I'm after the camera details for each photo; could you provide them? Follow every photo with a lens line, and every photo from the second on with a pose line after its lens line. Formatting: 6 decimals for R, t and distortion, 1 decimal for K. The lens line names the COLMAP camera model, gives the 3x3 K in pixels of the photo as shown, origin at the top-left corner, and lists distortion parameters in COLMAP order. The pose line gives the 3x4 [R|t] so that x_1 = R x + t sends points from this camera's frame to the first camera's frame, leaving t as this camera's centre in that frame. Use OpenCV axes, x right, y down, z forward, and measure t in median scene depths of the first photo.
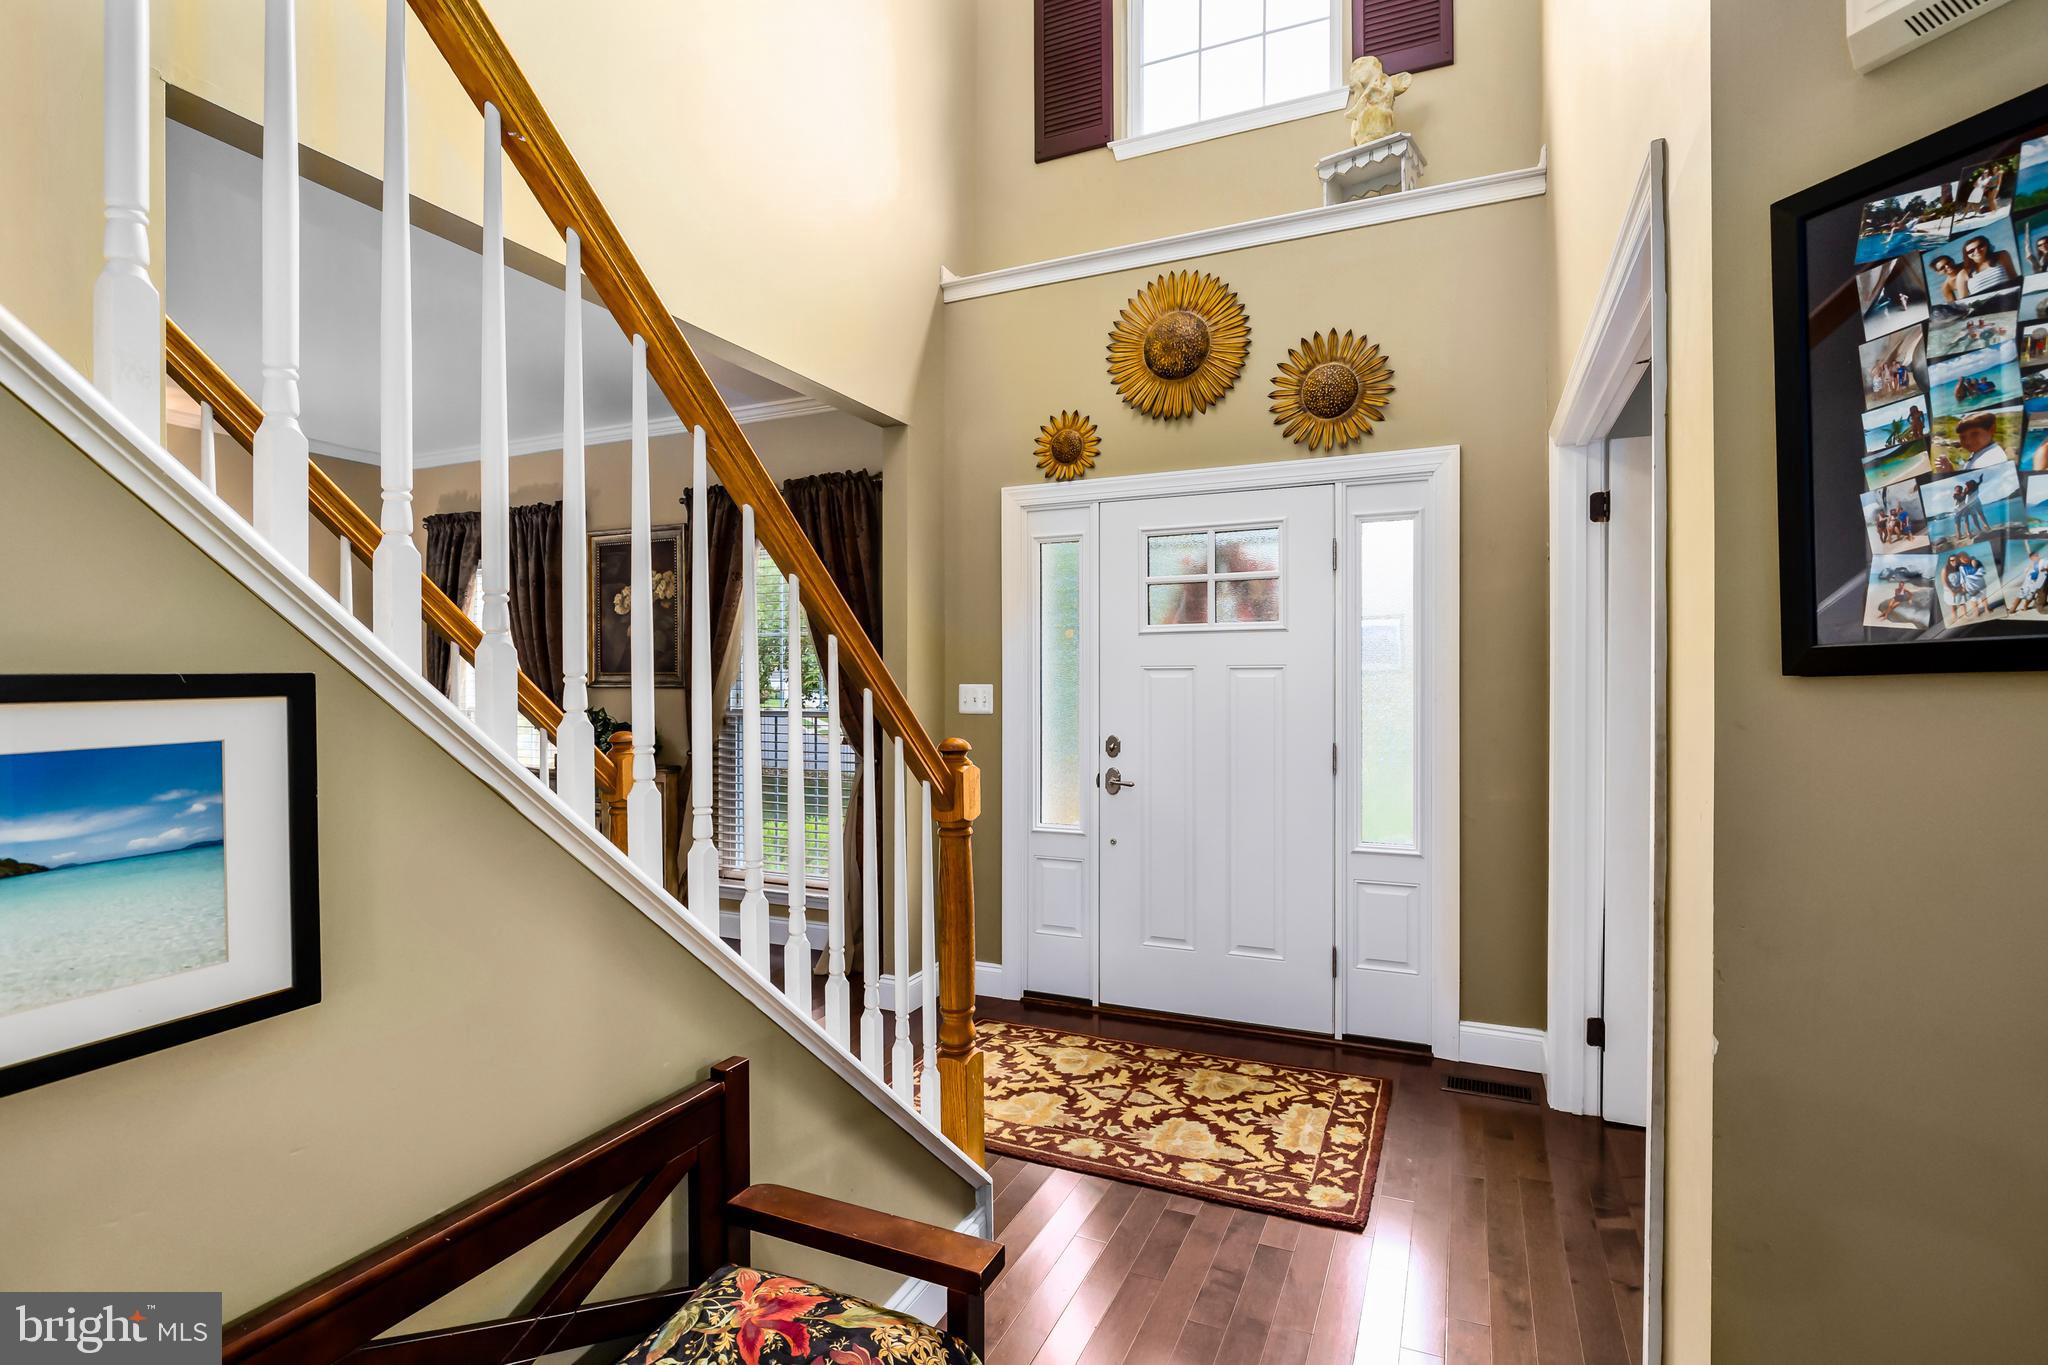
lens RADIAL K [[952.4, 0, 1055.5], [0, 952.4, 700.7], [0, 0, 1]] dist [-0.013128, 0.002386]
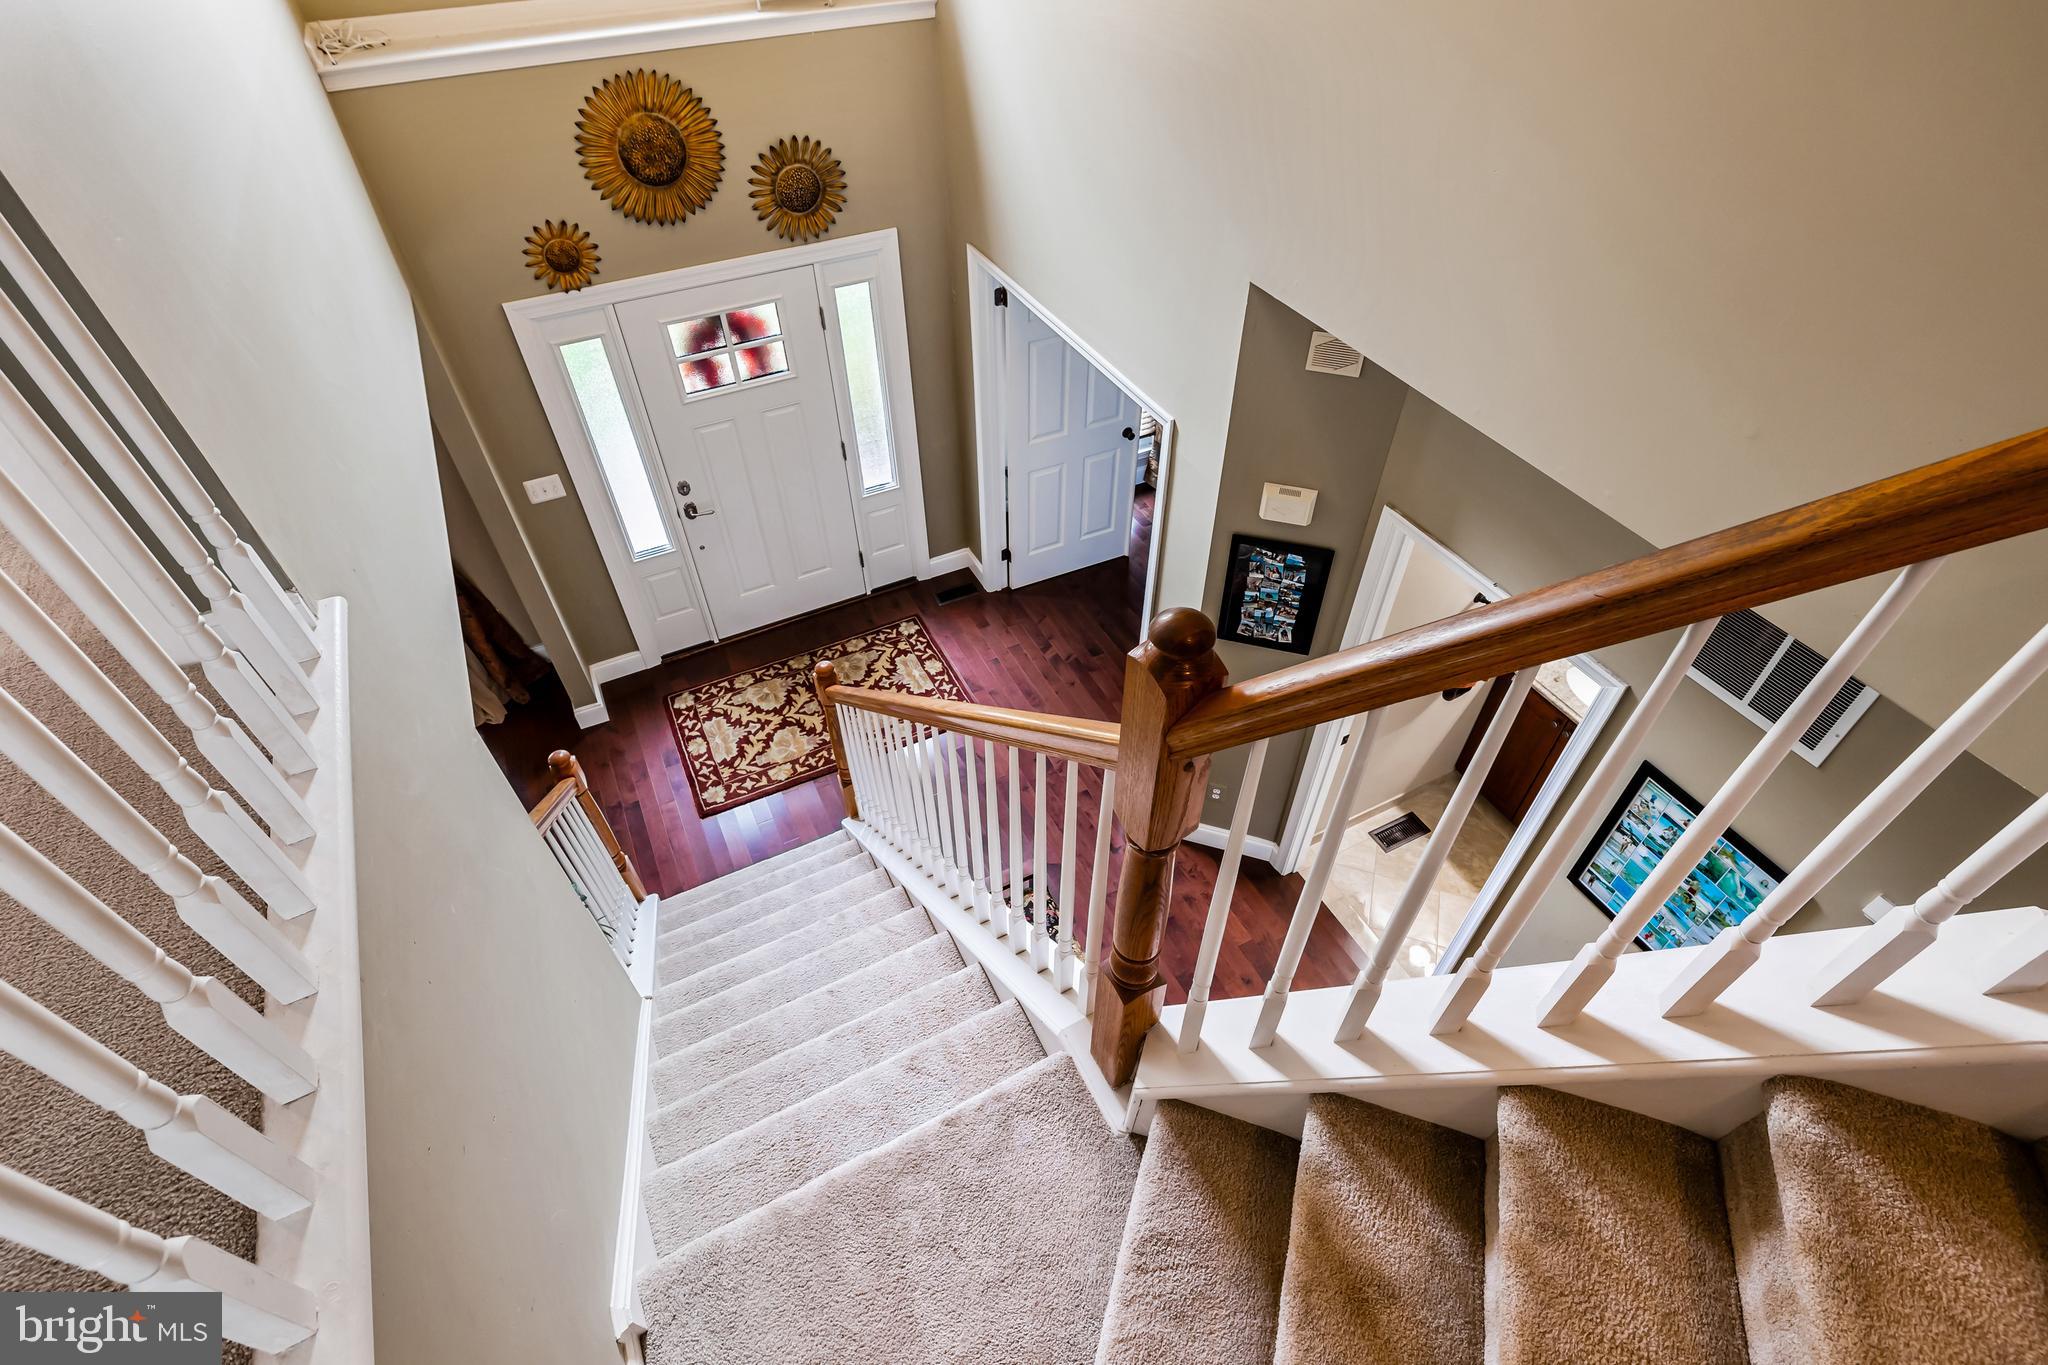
lens RADIAL K [[952.4, 0, 1023.1], [0, 952.4, 665.8], [0, 0, 1]] dist [-0.013128, 0.002386]
pose [[0.648184, -0.537352, 0.539546, -0.504577], [0.015745, 0.717852, 0.696018, -0.724079], [-0.761321, -0.442652, 0.473761, -0.064101]]
